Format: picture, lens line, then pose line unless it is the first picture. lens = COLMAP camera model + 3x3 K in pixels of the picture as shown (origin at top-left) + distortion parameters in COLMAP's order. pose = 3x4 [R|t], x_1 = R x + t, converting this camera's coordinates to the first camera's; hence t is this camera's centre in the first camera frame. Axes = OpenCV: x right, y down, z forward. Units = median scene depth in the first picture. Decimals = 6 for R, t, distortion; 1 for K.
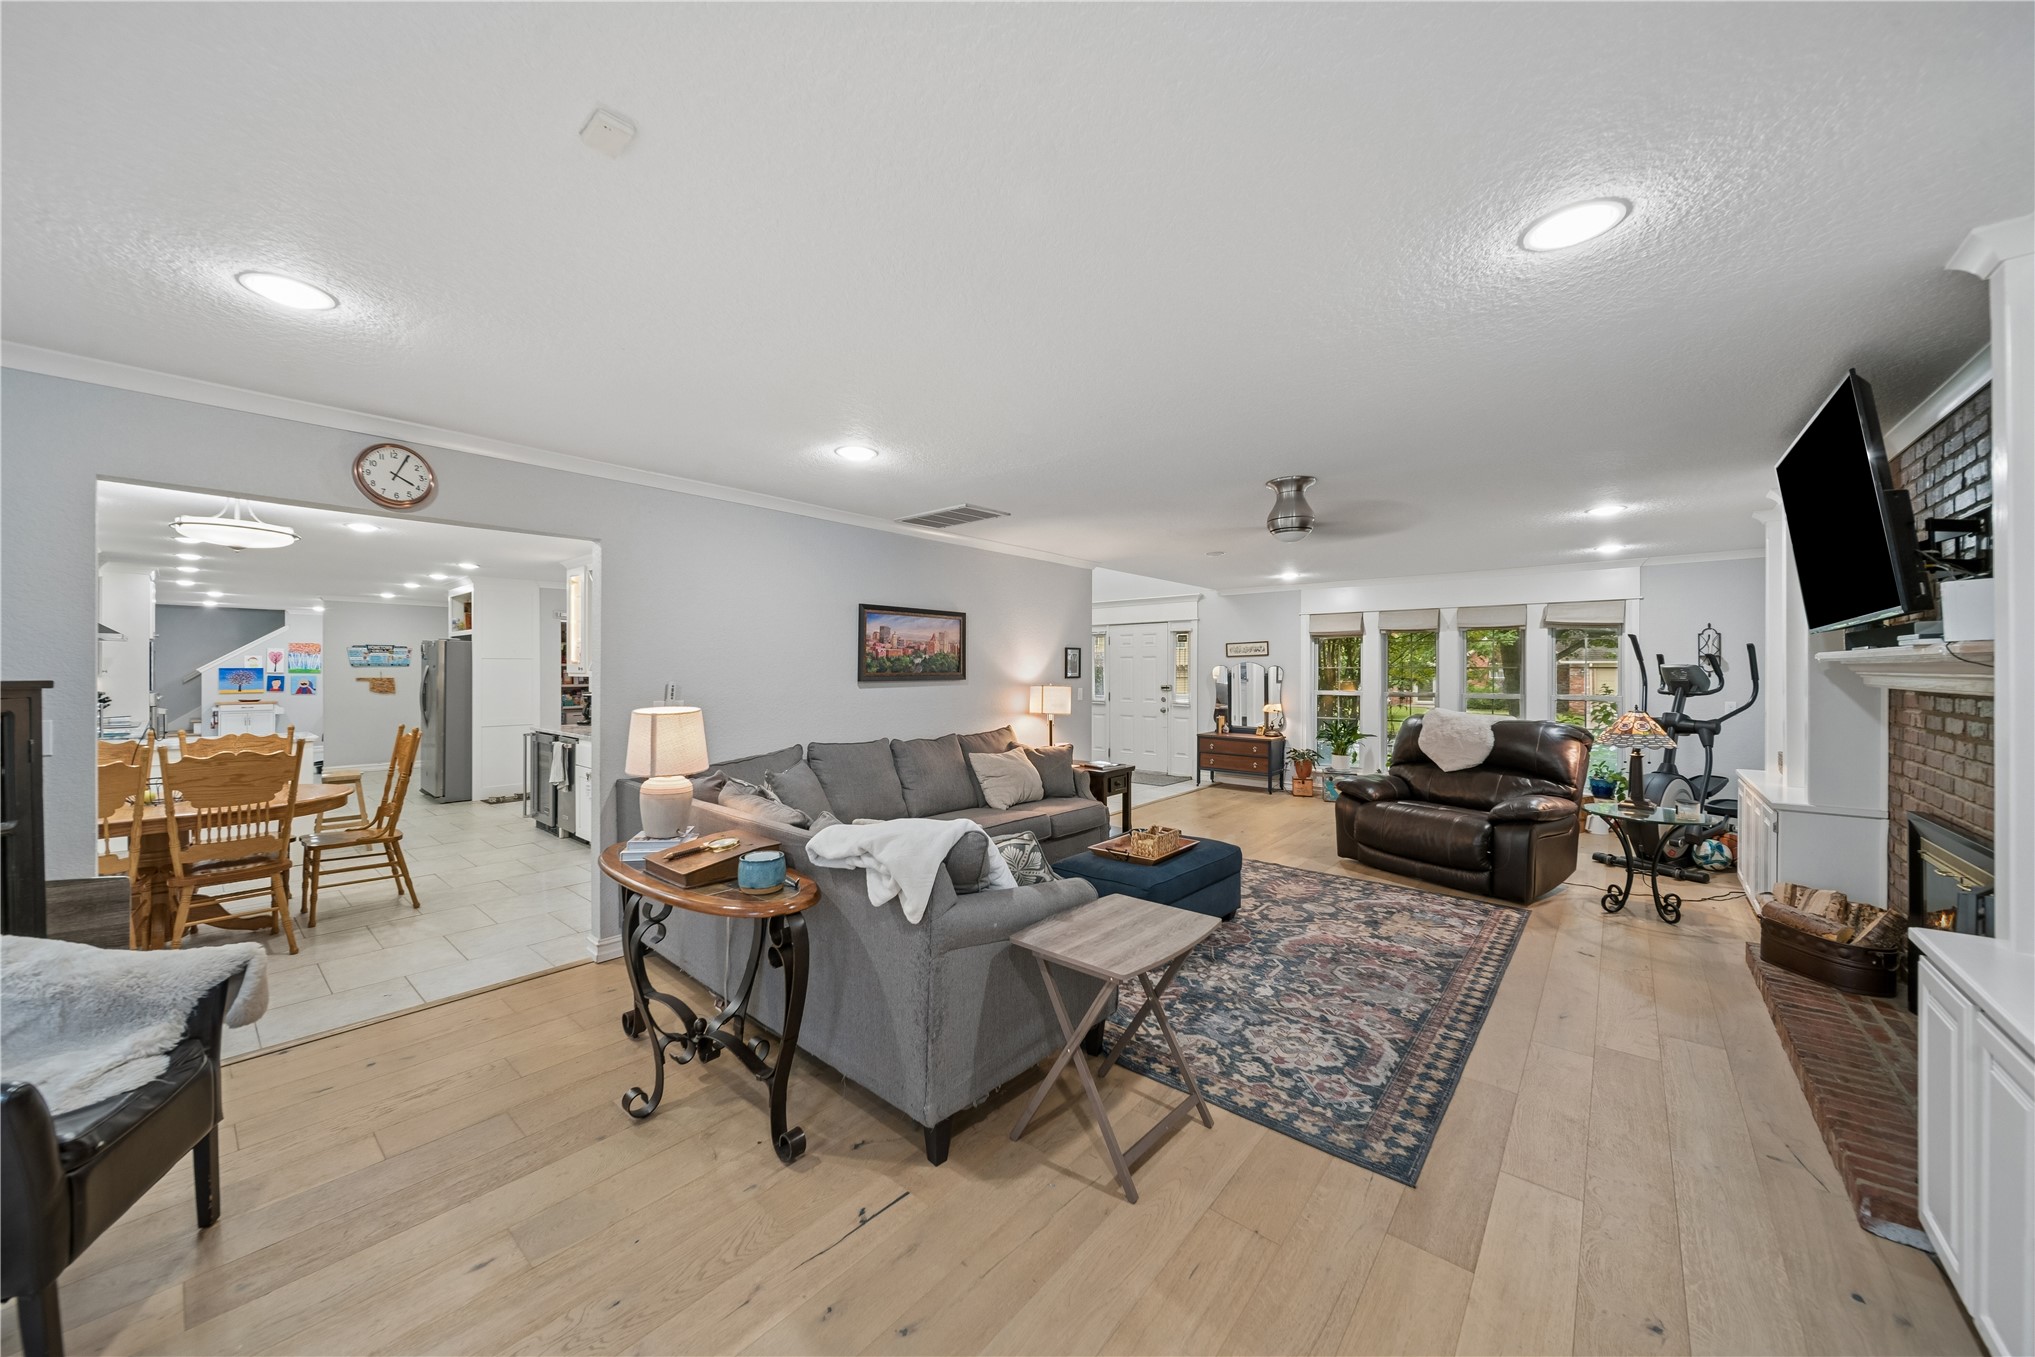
lens RADIAL K [[722.1, 0, 999.0], [0, 722.1, 673.2], [0, 0, 1]] dist [-0.001484, -0.000173]
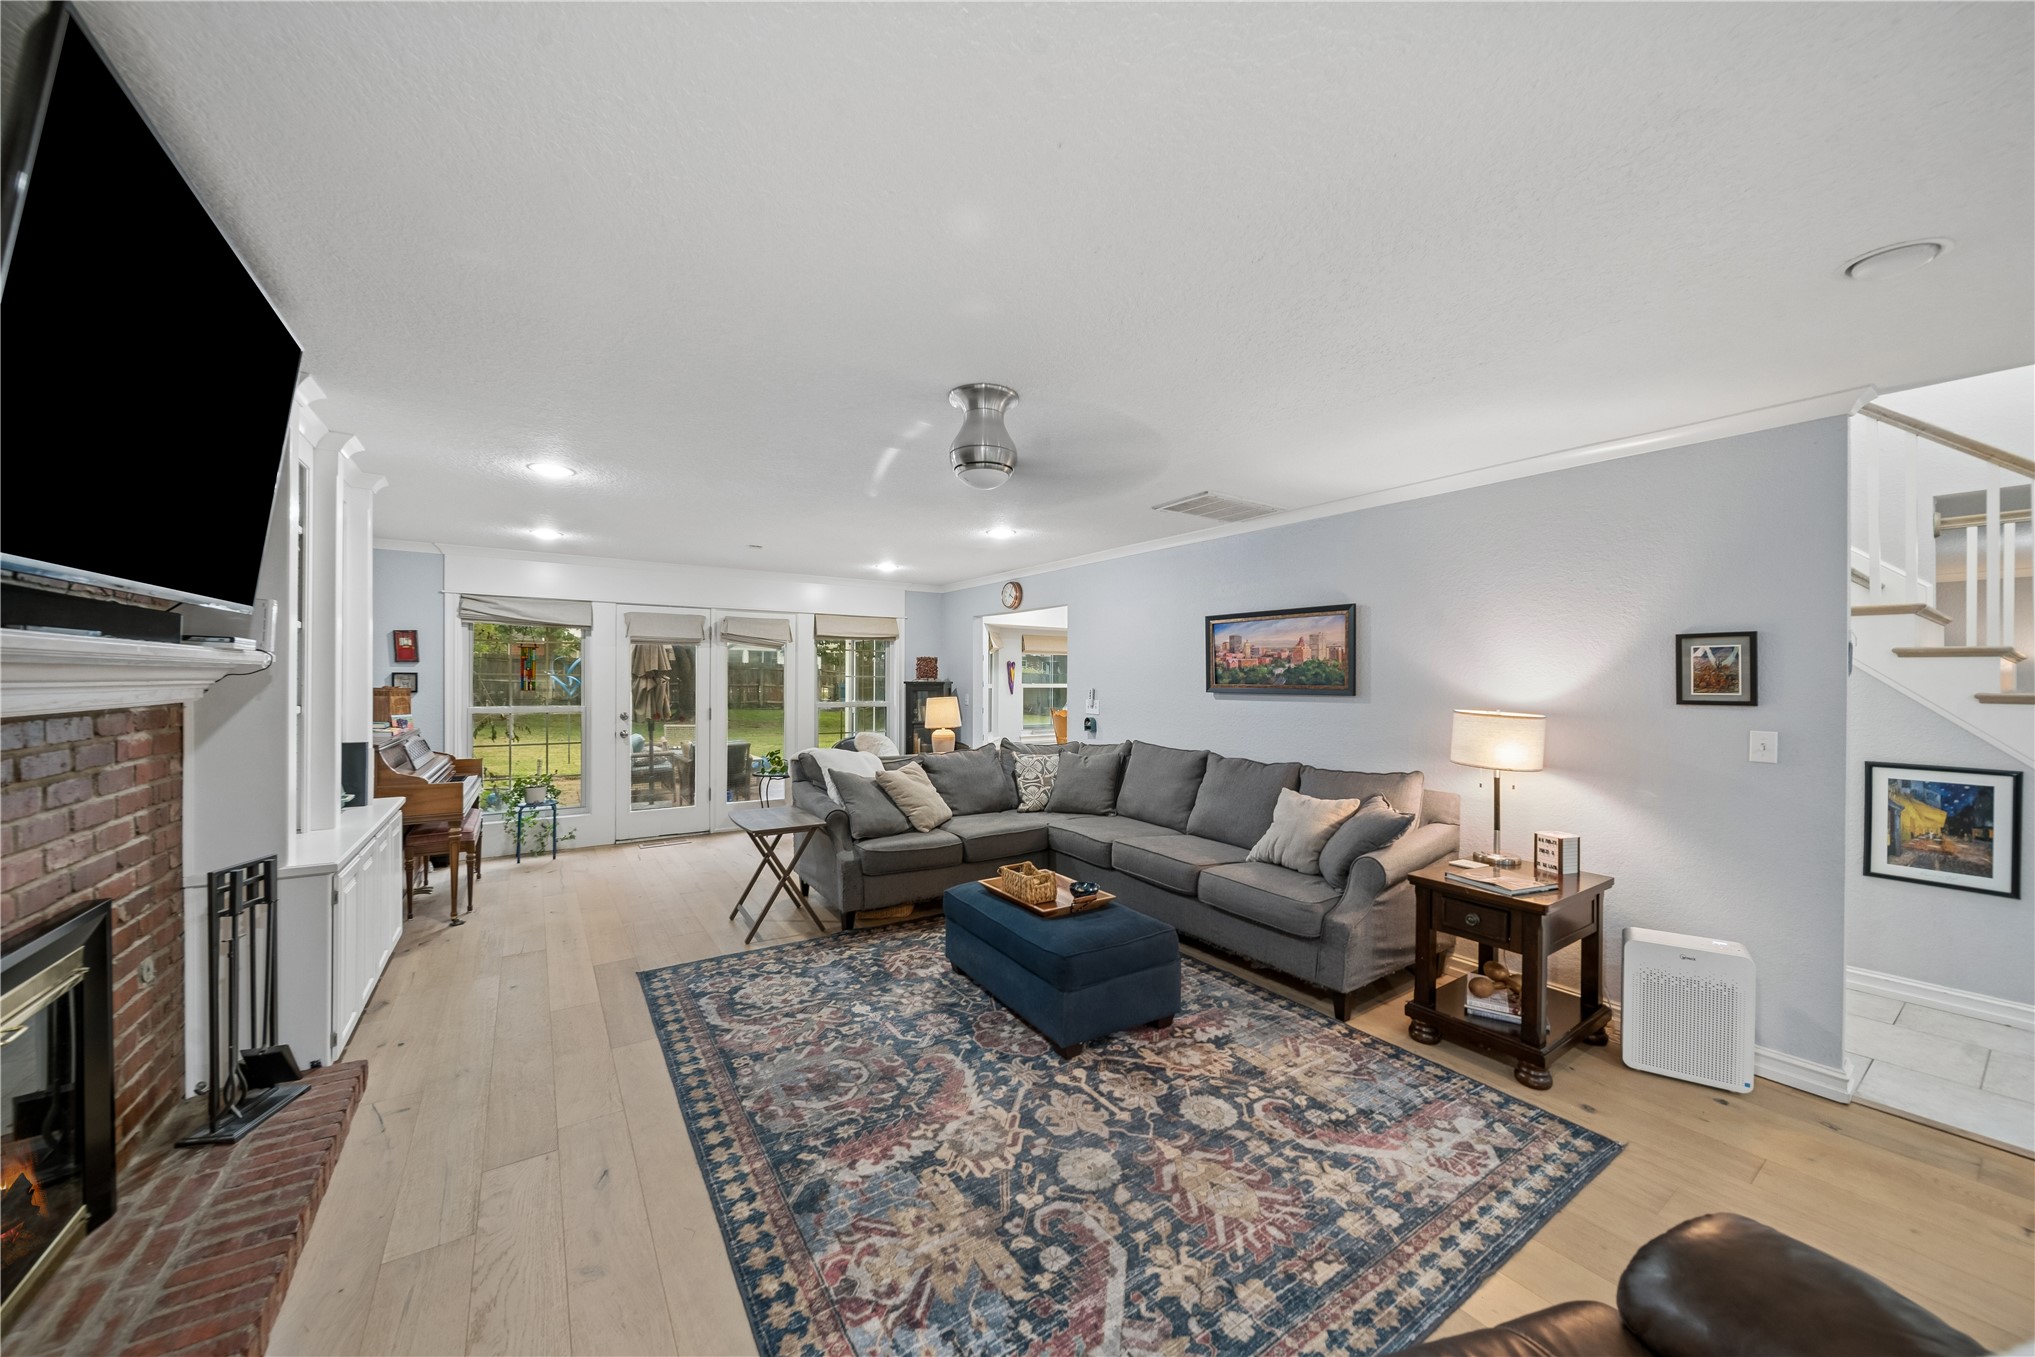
lens RADIAL K [[722.1, 0, 999.0], [0, 722.1, 673.2], [0, 0, 1]] dist [-0.001484, -0.000173]
pose [[-0.280396, -0.010949, -0.959822, 1.126287], [-0.014093, 0.999874, -0.007289, -0.005304], [0.959781, 0.011483, -0.280515, 1.299861]]
